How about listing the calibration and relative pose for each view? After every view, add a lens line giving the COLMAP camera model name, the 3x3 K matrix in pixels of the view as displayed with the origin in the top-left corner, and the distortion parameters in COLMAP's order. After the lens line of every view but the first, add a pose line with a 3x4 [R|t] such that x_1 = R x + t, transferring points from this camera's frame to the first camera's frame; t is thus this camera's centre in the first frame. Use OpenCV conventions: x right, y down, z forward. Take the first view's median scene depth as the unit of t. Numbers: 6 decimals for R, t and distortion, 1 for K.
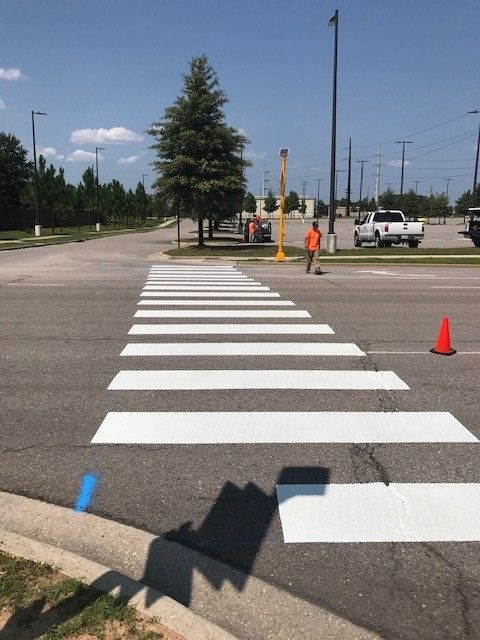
lens RADIAL K [[525.5, 0, 234.8], [0, 525.5, 320.2], [0, 0, 1]] dist [0.019676, -0.019754]
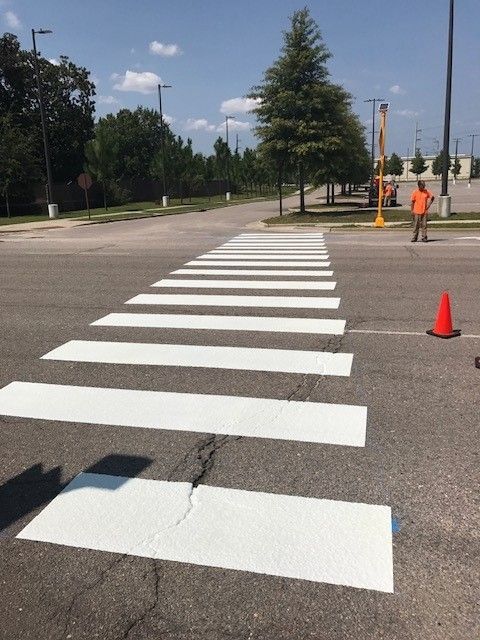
lens RADIAL K [[525.5, 0, 258.4], [0, 525.5, 316.2], [0, 0, 1]] dist [0.019676, -0.019754]
pose [[0.963036, 0.030921, -0.267591, 0.333820], [-0.016797, 0.998350, 0.054911, -0.009040], [0.268848, -0.048386, 0.961967, 0.112747]]
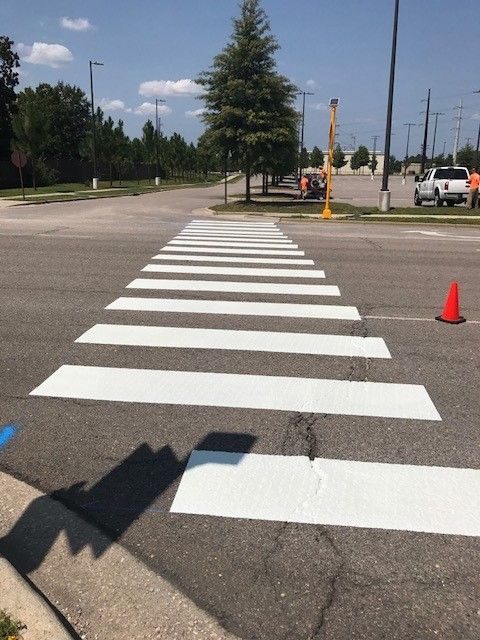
lens RADIAL K [[525.5, 0, 242.2], [0, 525.5, 316.4], [0, 0, 1]] dist [0.019676, -0.019754]
pose [[0.991691, 0.044842, -0.120575, 0.145872], [-0.036131, 0.996641, 0.073488, -0.000265], [0.123466, -0.068521, 0.989980, 0.048489]]
